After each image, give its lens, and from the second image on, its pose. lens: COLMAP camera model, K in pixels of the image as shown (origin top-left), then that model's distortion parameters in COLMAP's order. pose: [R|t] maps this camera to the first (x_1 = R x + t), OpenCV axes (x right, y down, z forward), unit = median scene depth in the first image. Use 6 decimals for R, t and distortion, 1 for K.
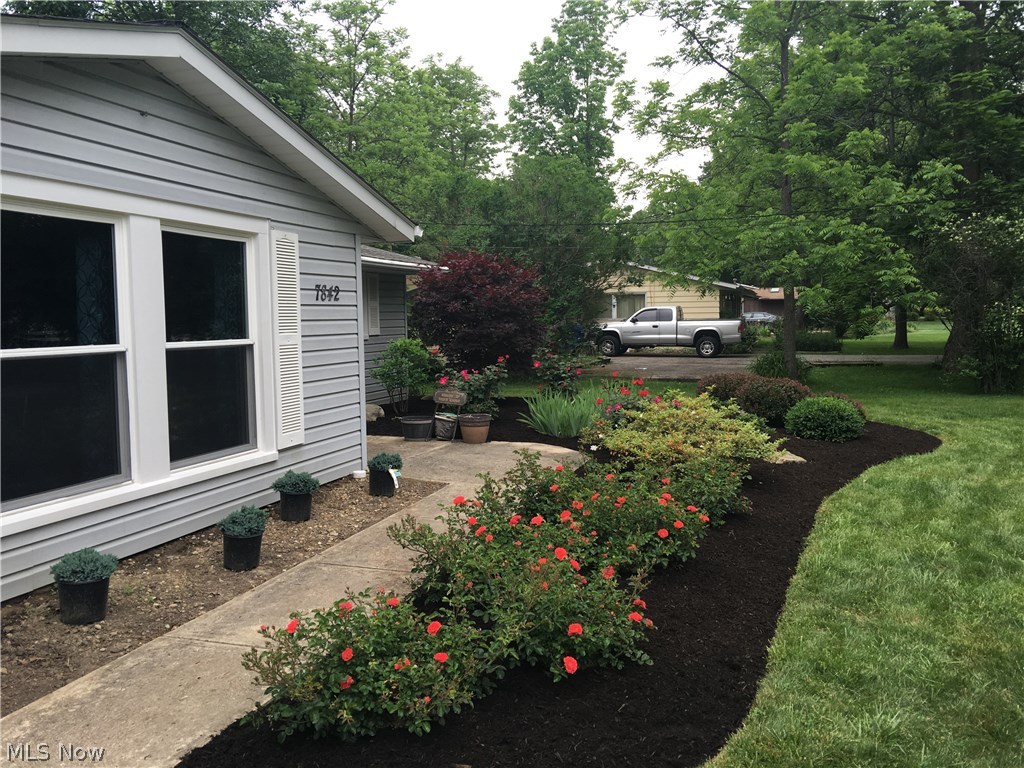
lens RADIAL K [[837.7, 0, 513.5], [0, 837.7, 380.5], [0, 0, 1]] dist [0.011024, 0.002355]
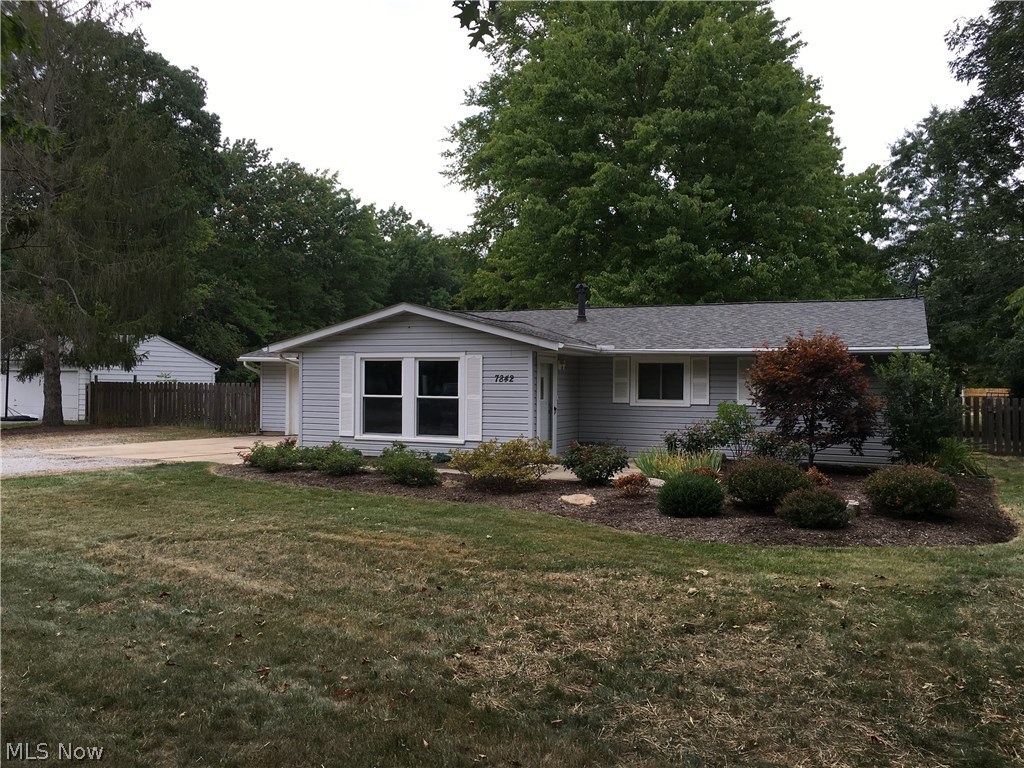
lens RADIAL K [[867.8, 0, 515.7], [0, 867.8, 385.0], [0, 0, 1]] dist [0.010880, 0.001963]
pose [[-0.057360, -0.006778, -0.998331, 2.465237], [-0.090791, 0.995869, -0.001545, -0.099421], [0.994217, 0.090551, -0.057739, 1.353467]]
